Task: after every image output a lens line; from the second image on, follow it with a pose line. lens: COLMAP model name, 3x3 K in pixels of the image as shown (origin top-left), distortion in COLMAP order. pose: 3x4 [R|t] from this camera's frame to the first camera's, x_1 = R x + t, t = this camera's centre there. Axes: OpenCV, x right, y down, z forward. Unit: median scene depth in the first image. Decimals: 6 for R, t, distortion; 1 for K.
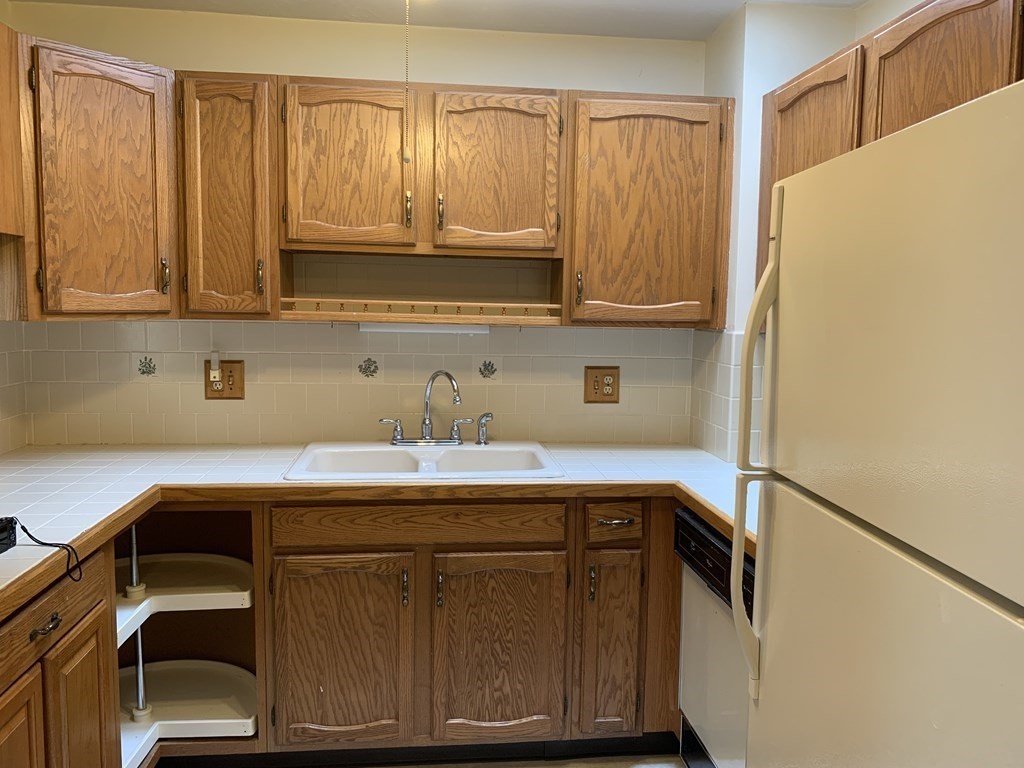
lens RADIAL K [[789.0, 0, 510.6], [0, 789.0, 388.3], [0, 0, 1]] dist [0.024973, -0.034808]
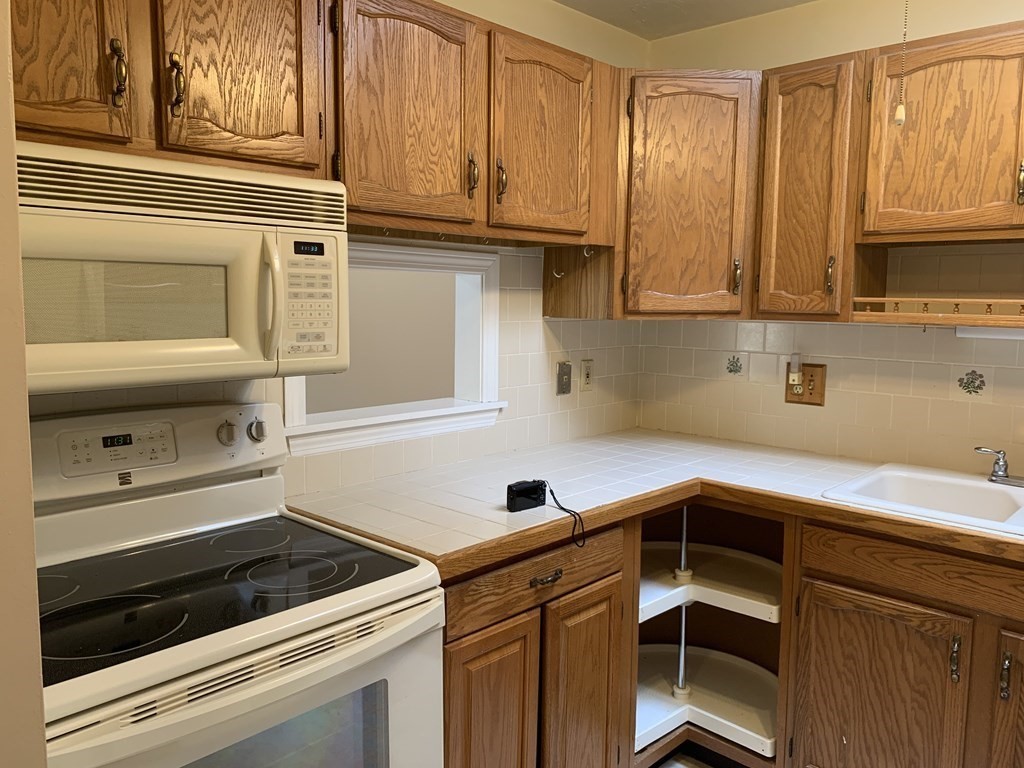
lens RADIAL K [[789.0, 0, 511.7], [0, 789.0, 387.5], [0, 0, 1]] dist [0.024973, -0.034808]
pose [[0.644436, 0.079210, -0.760545, 0.163033], [-0.084112, 0.995928, 0.032455, -0.009041], [0.760018, 0.043056, 0.648474, 0.128864]]
